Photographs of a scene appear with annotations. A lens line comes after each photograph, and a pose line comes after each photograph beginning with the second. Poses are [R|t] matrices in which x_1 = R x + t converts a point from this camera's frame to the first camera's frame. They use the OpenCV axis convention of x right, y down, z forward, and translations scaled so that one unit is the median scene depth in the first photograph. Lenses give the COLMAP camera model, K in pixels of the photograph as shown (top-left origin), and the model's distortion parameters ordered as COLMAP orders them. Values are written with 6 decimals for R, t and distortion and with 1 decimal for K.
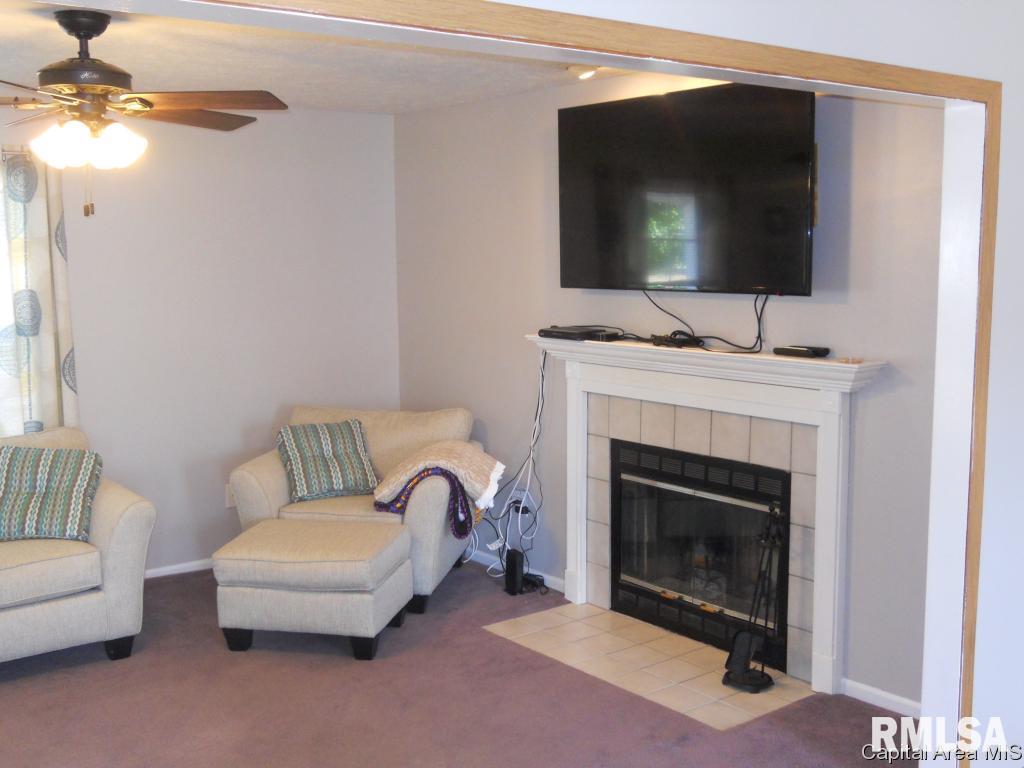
lens RADIAL K [[1151.6, 0, 512.0], [0, 1151.6, 384.0], [0, 0, 1]] dist [-0.003873, 0.010730]
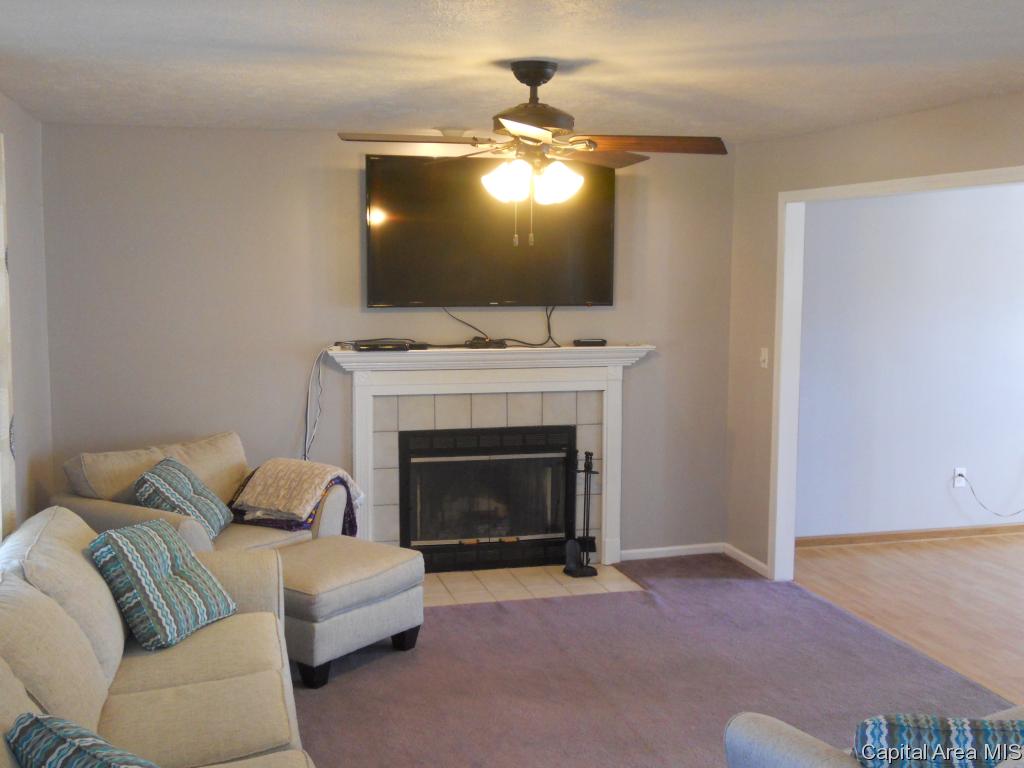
lens RADIAL K [[1151.6, 0, 512.0], [0, 1151.6, 384.0], [0, 0, 1]] dist [-0.003873, 0.010730]
pose [[0.382644, -0.086453, 0.919842, -1.076869], [0.102271, 0.993457, 0.050828, -0.056269], [-0.918218, 0.074624, 0.388982, 0.467288]]
